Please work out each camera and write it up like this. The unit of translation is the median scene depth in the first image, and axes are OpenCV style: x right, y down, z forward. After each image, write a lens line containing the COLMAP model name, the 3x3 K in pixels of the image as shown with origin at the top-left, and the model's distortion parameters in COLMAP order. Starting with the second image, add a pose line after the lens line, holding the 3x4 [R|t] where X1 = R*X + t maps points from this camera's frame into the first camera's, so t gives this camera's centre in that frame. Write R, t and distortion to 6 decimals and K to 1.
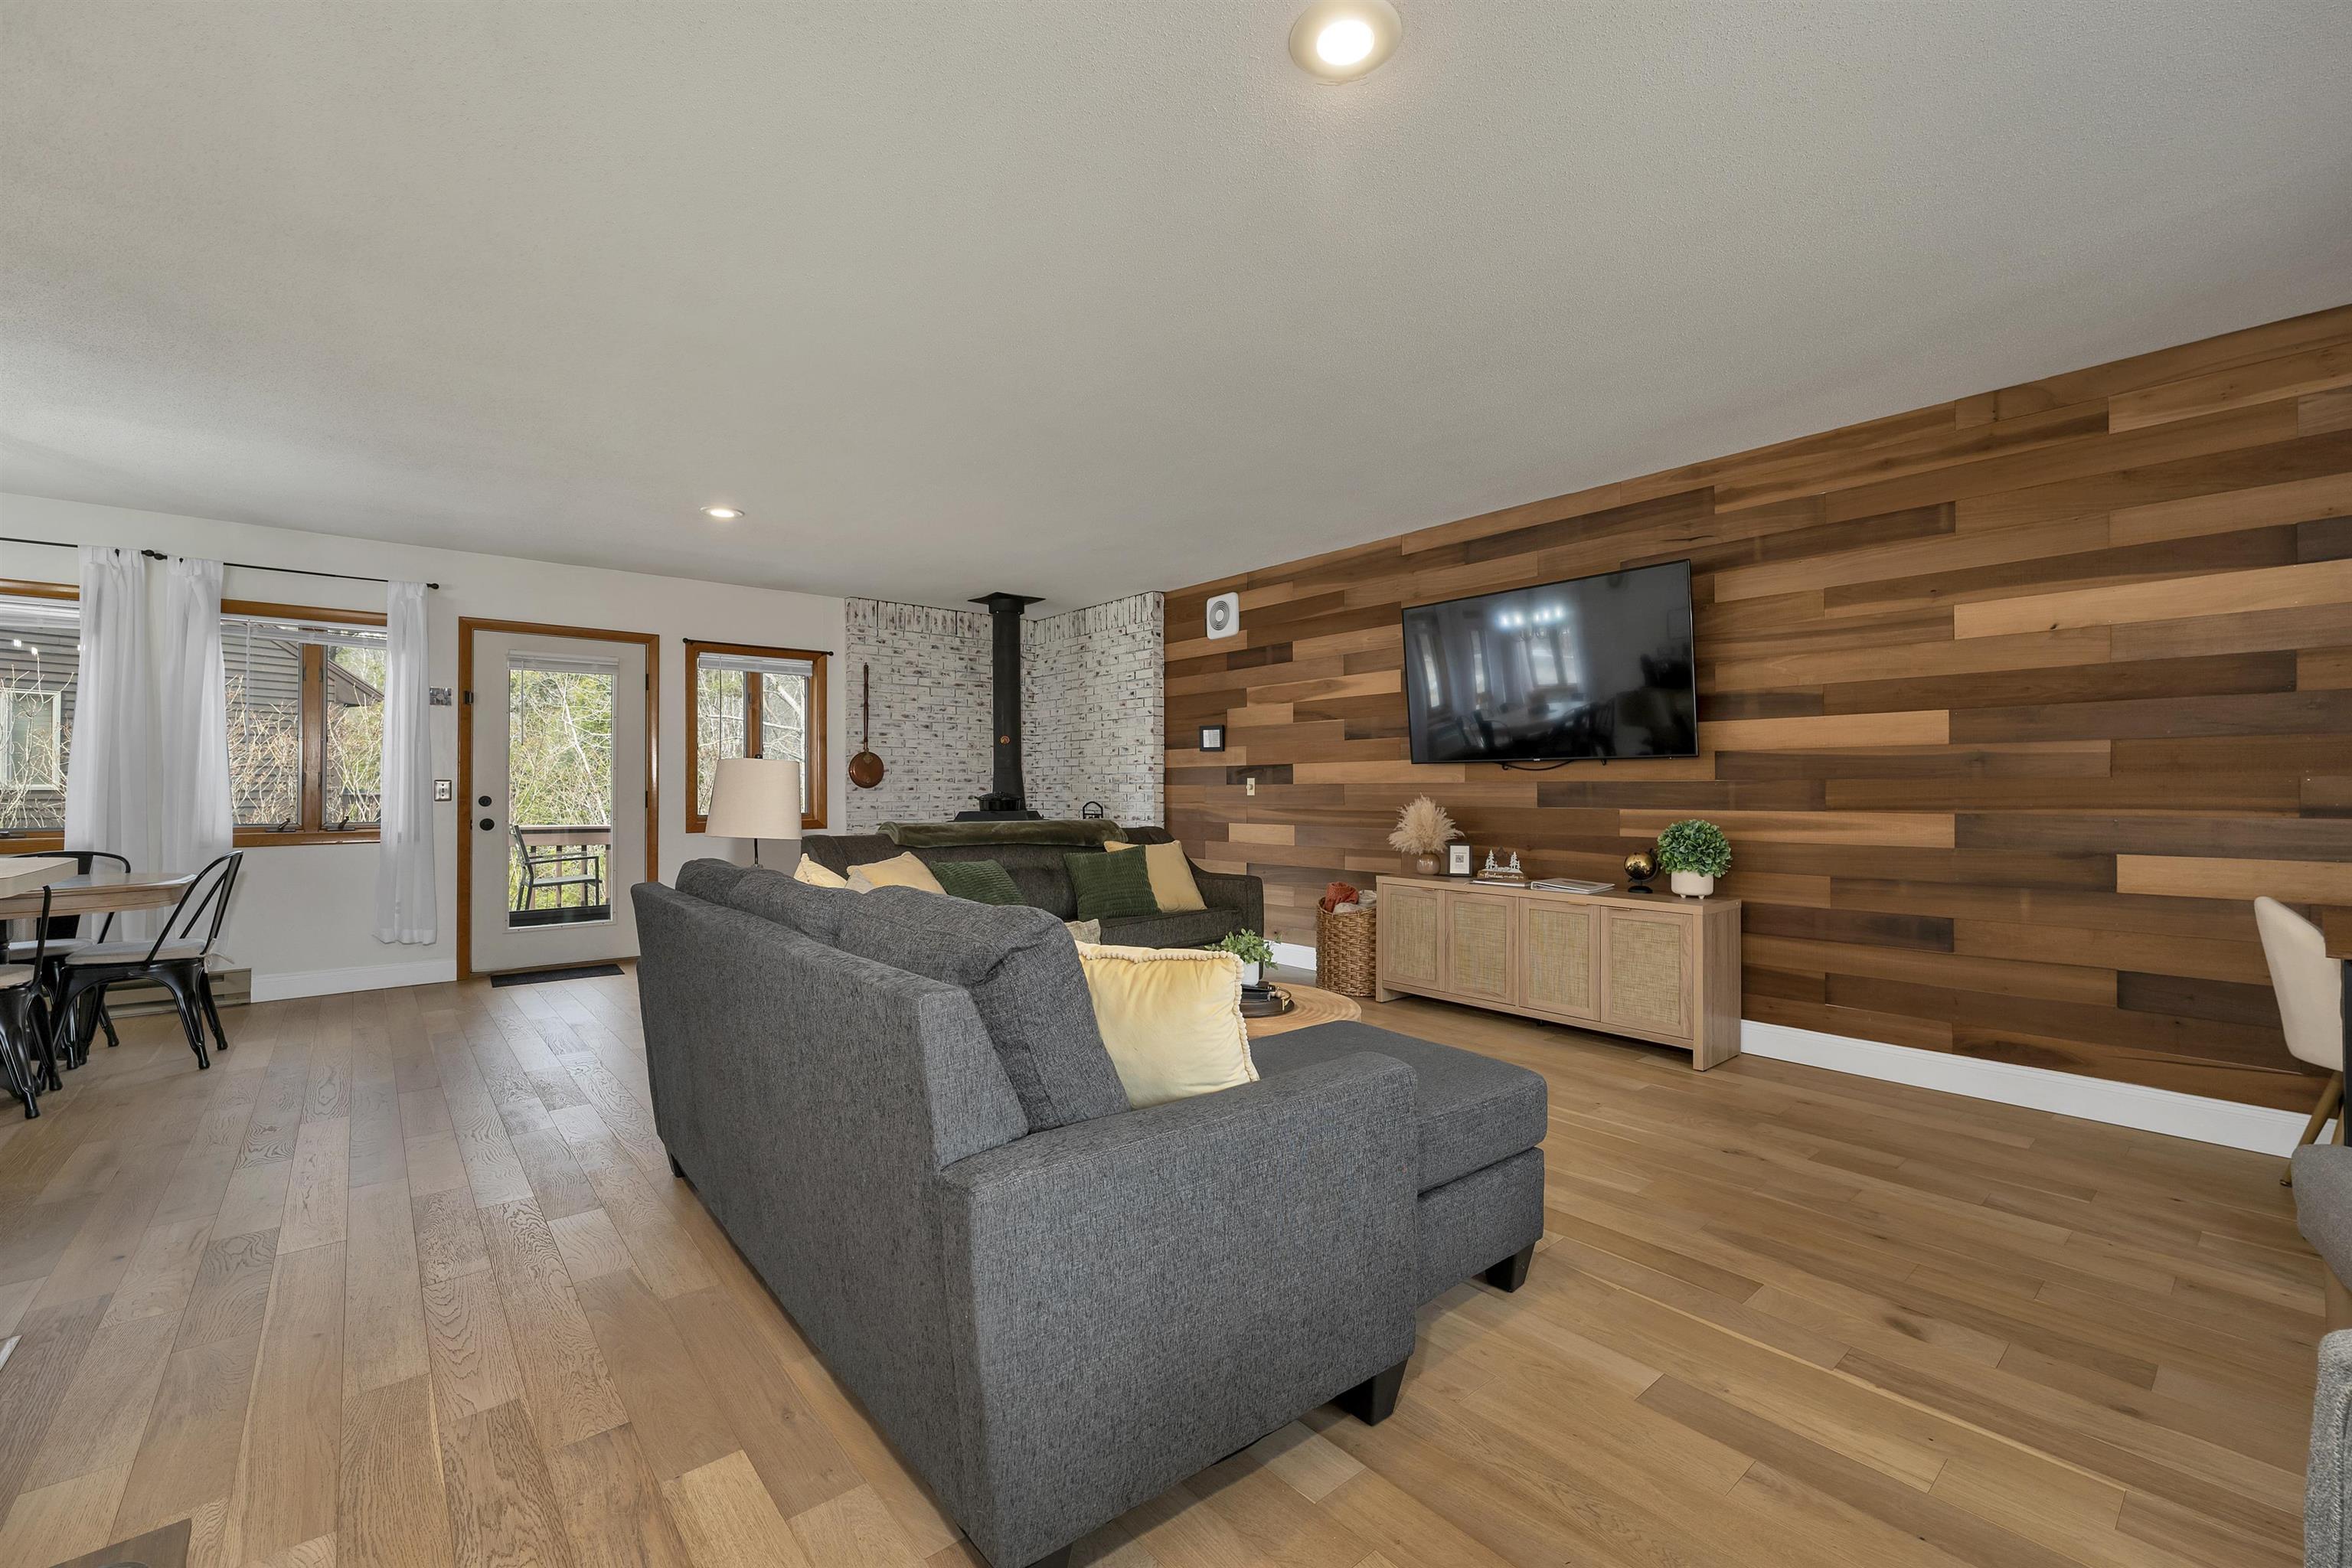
lens RADIAL K [[967.0, 0, 1174.0], [0, 967.0, 778.5], [0, 0, 1]] dist [0.001291, 0.000108]
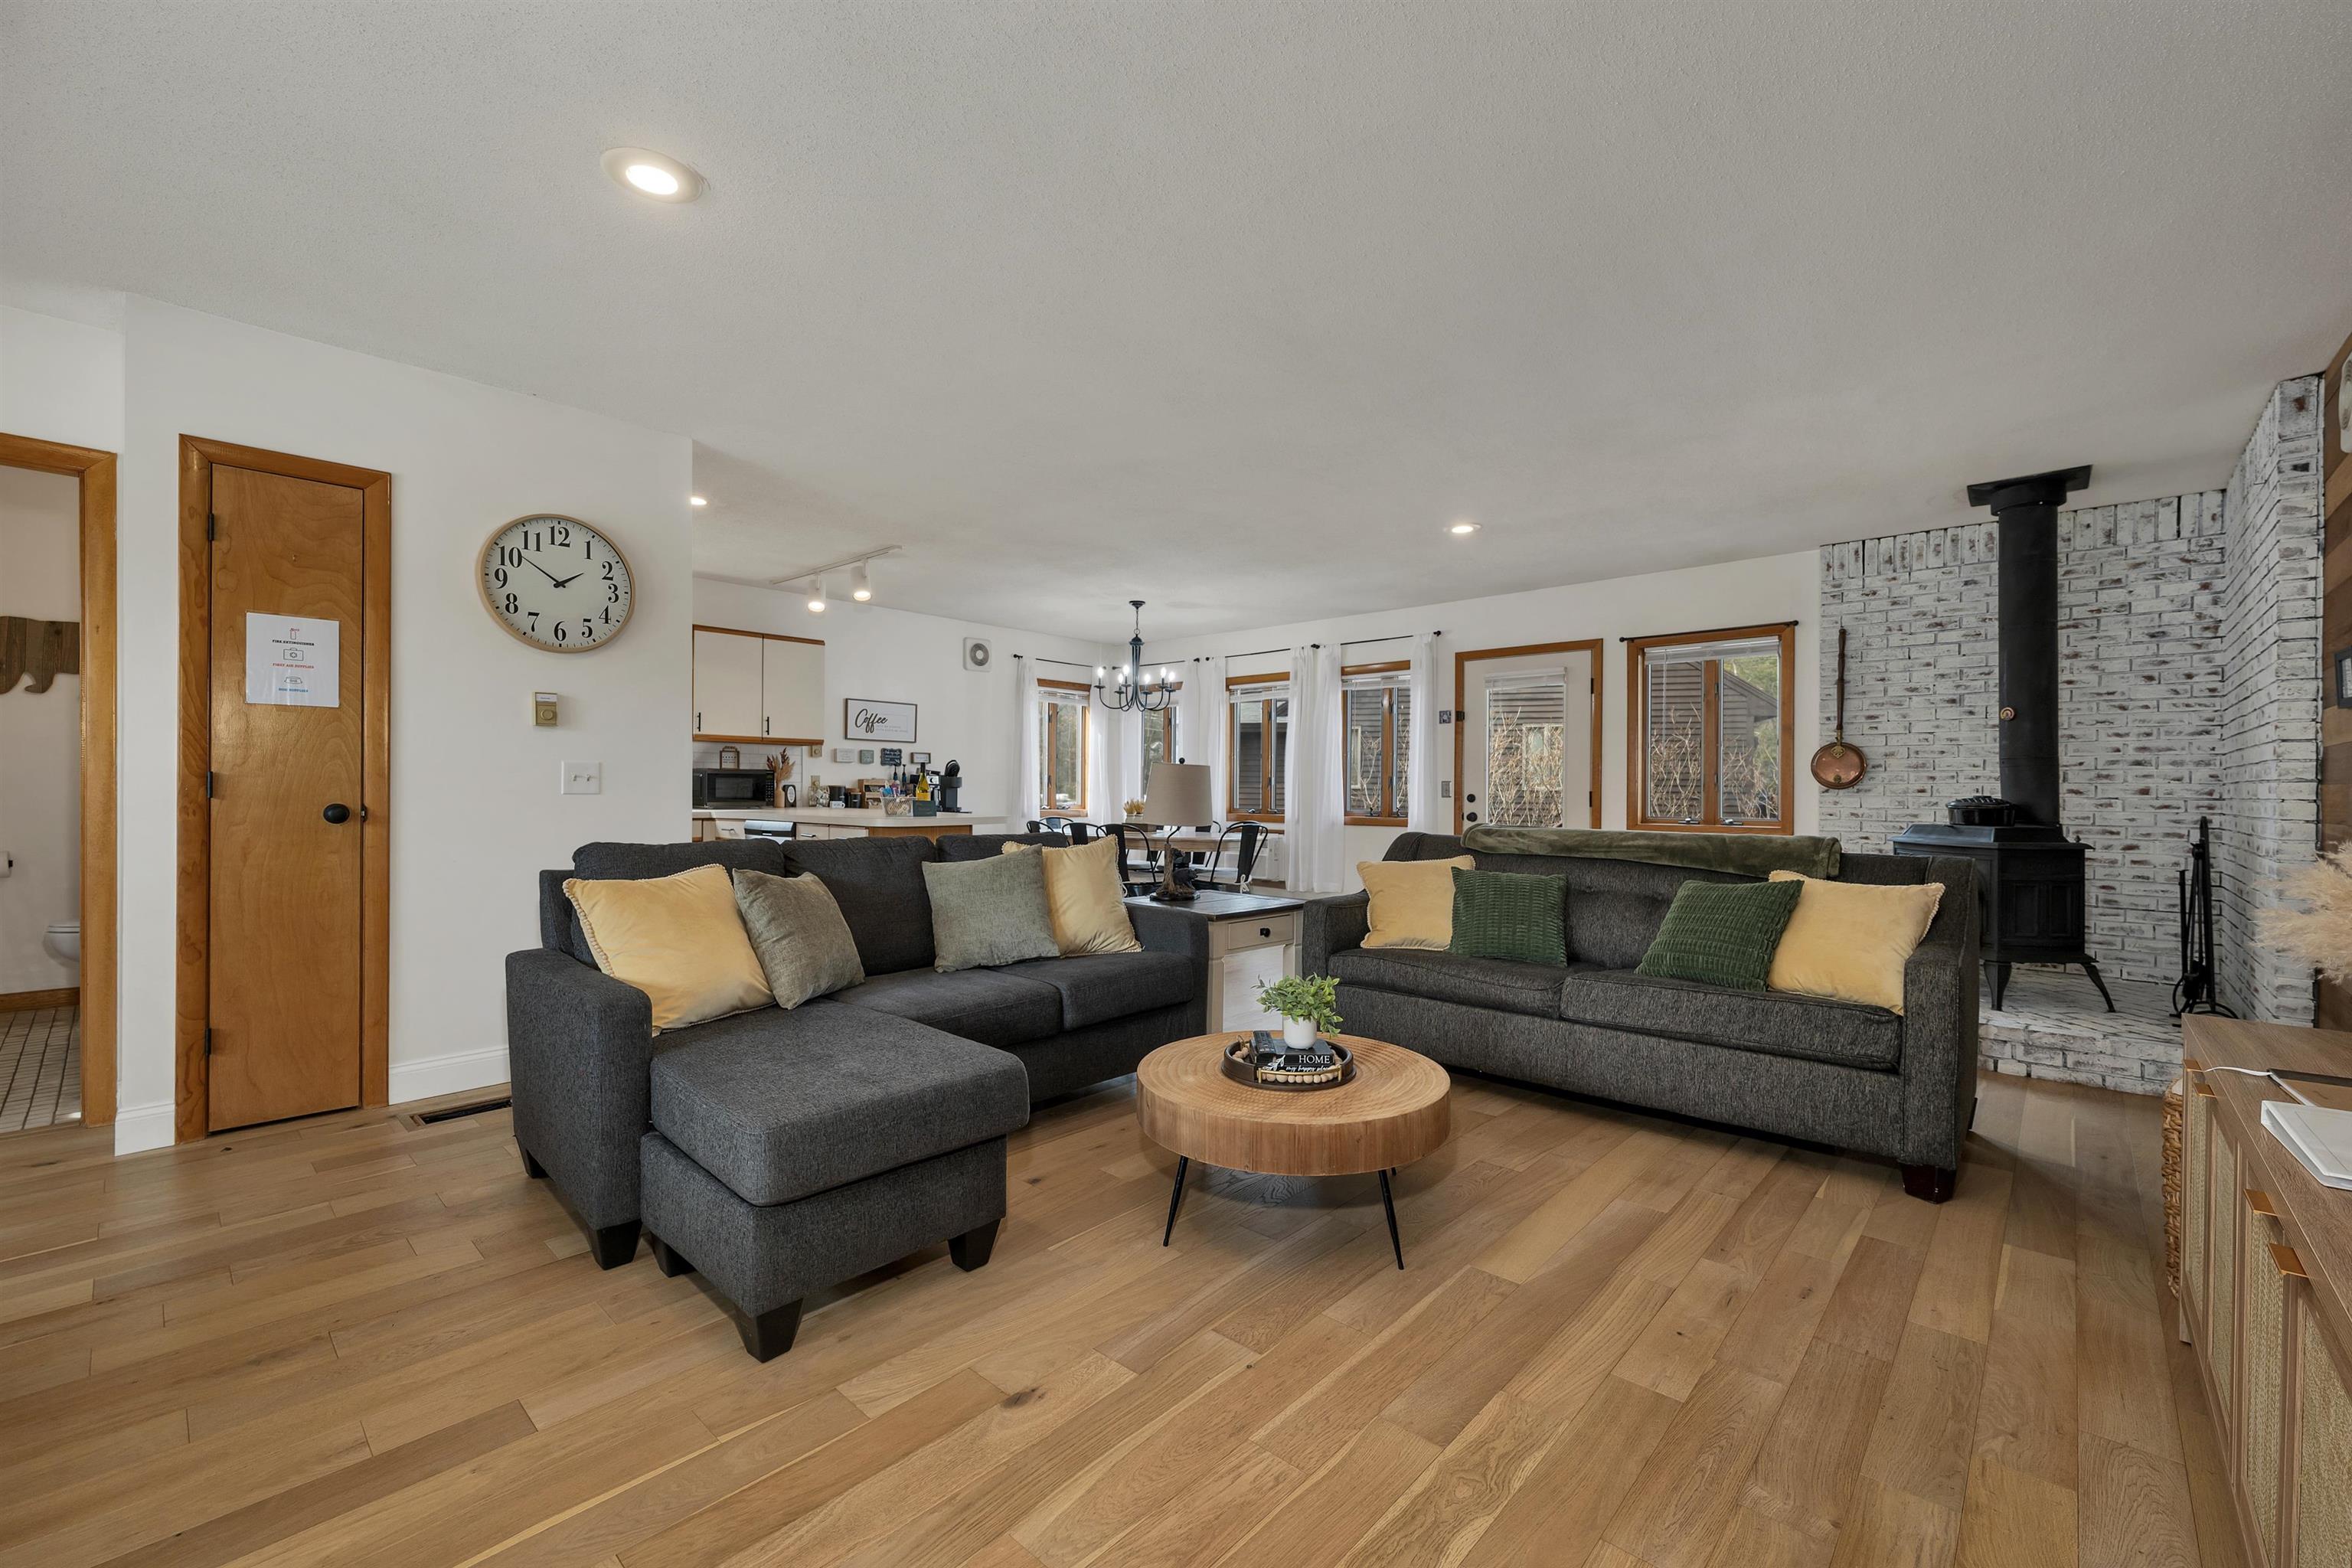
lens RADIAL K [[961.6, 0, 1179.8], [0, 961.6, 800.1], [0, 0, 1]] dist [-0.000314, -0.000110]
pose [[0.123631, 0.012564, -0.992249, 0.420124], [0.003069, 0.999910, 0.013043, 0.007648], [0.992324, -0.004658, 0.123581, 0.428799]]
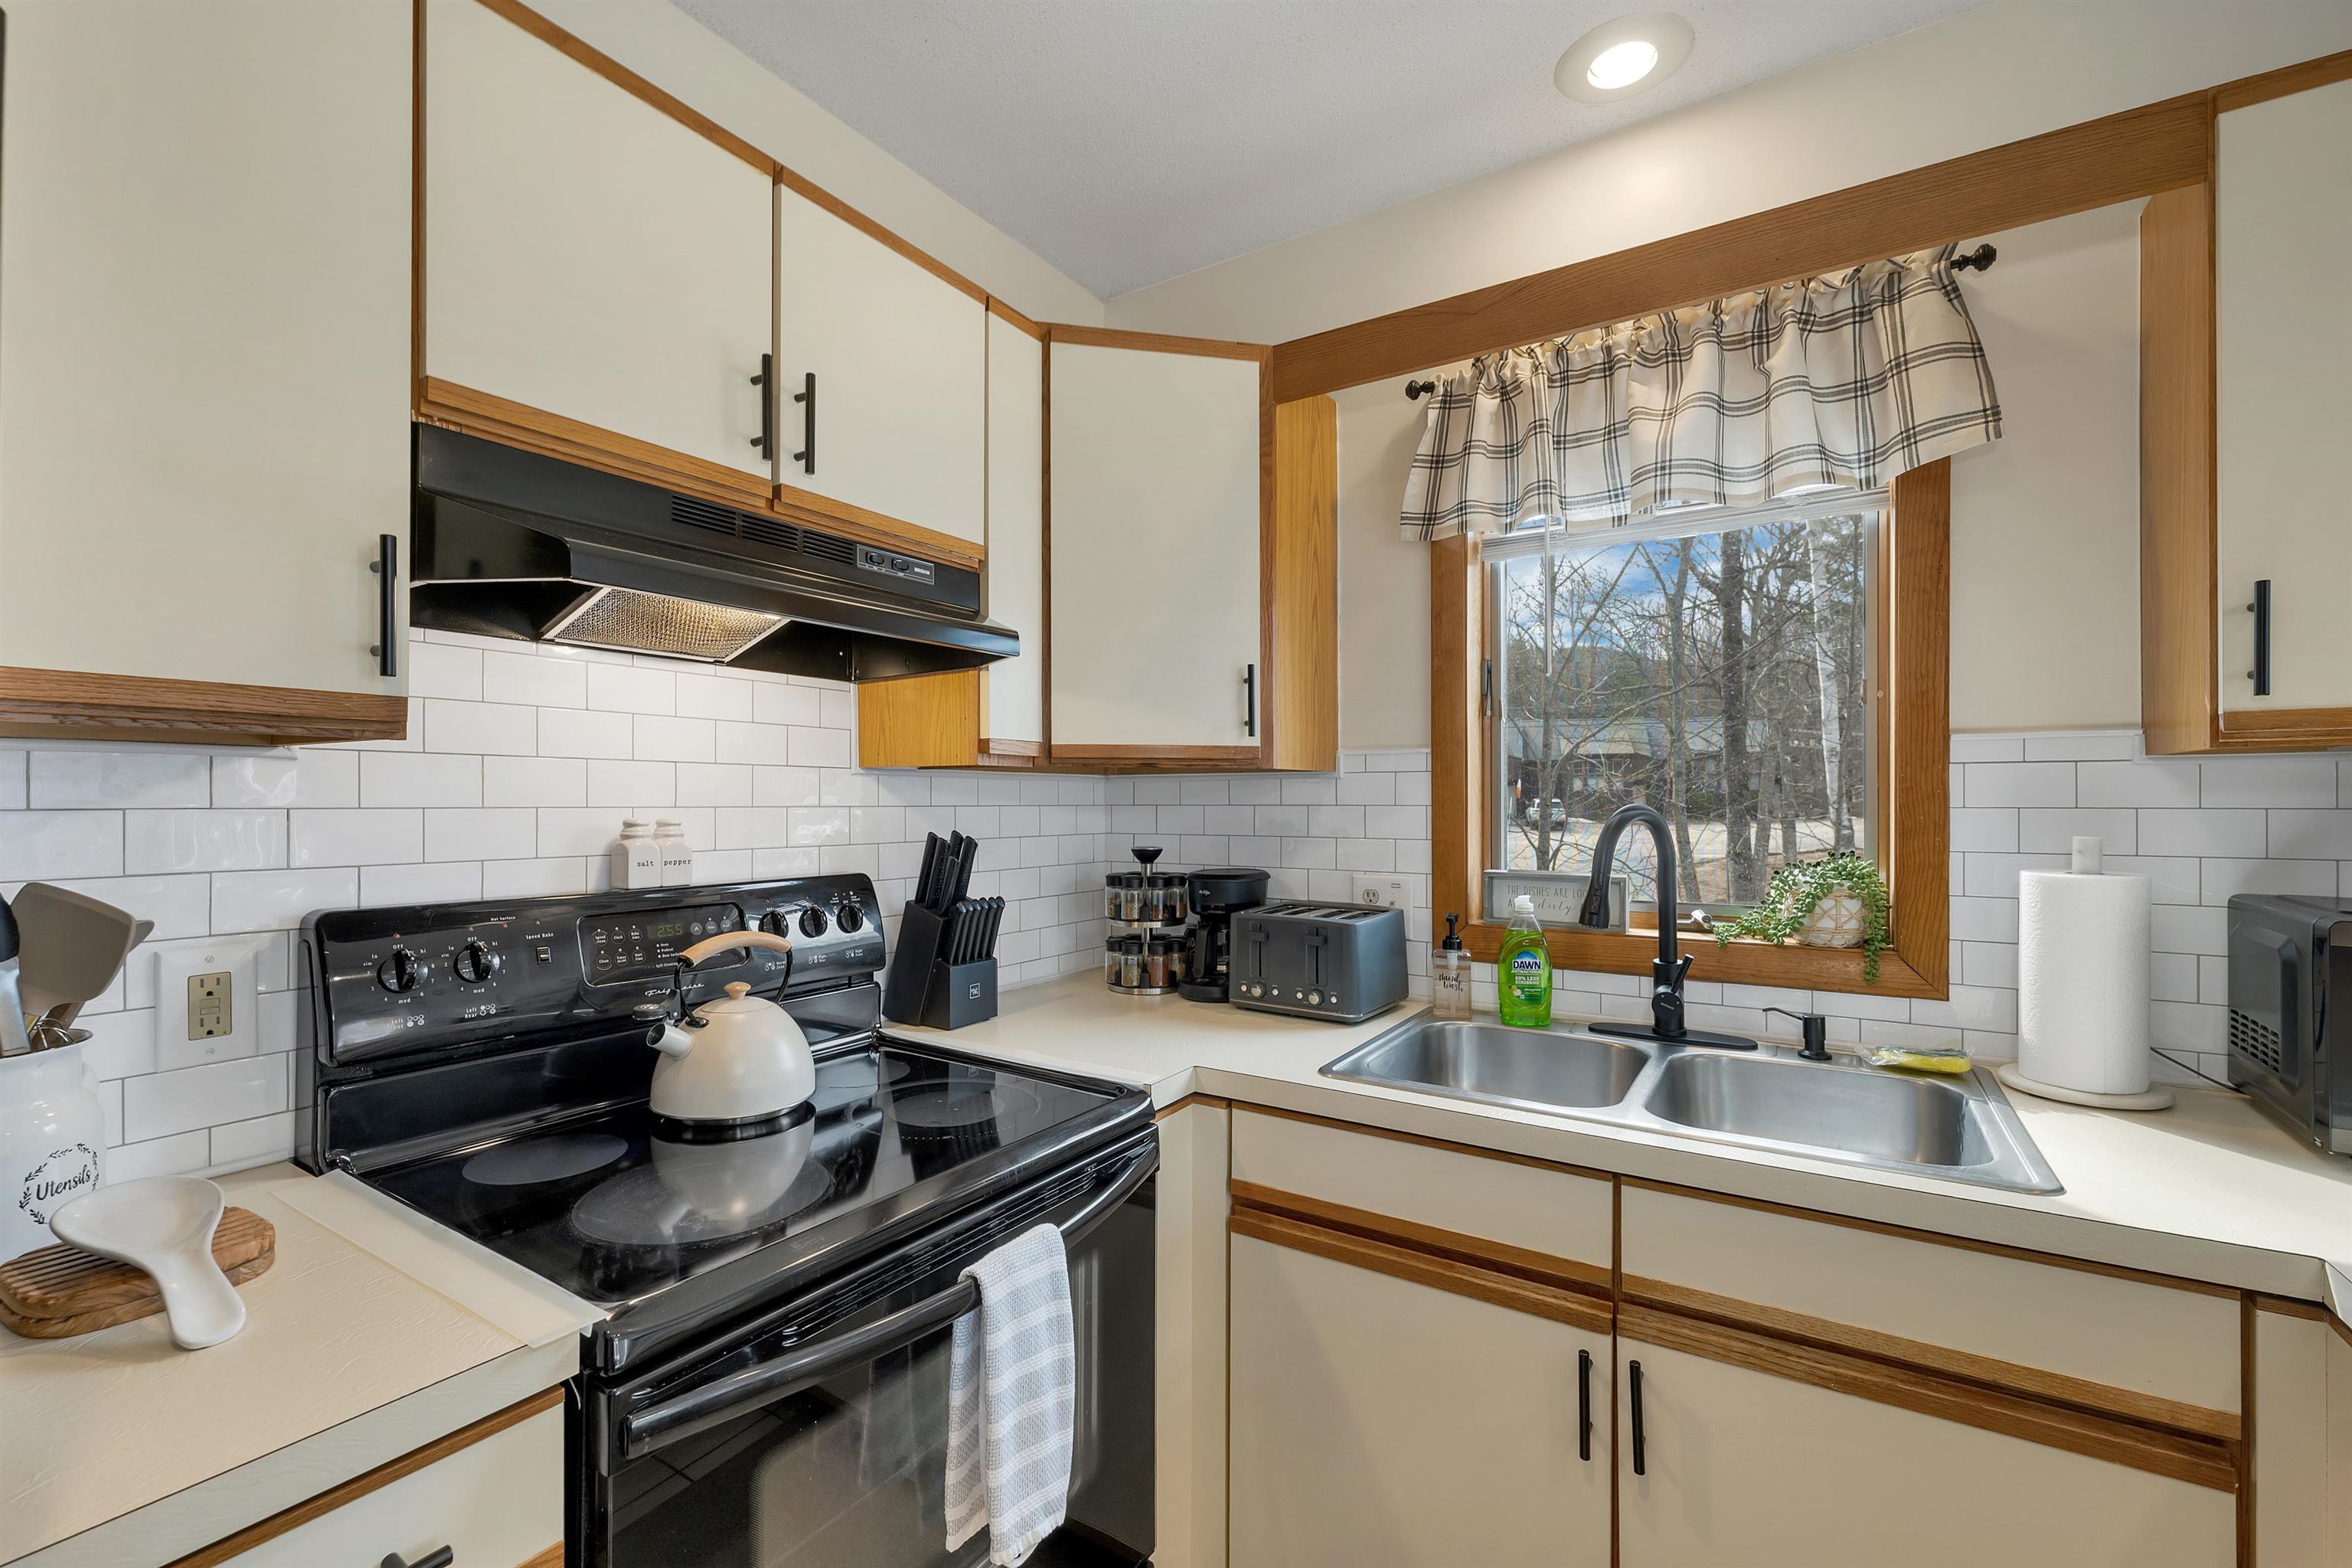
lens RADIAL K [[988.8, 0, 1168.5], [0, 988.8, 798.8], [0, 0, 1]] dist [0.003412, 0.000129]
pose [[-0.957246, -0.000520, -0.289276, -0.403335], [0.004167, 0.999870, -0.015587, -0.032440], [0.289246, -0.016126, -0.957119, 0.166782]]
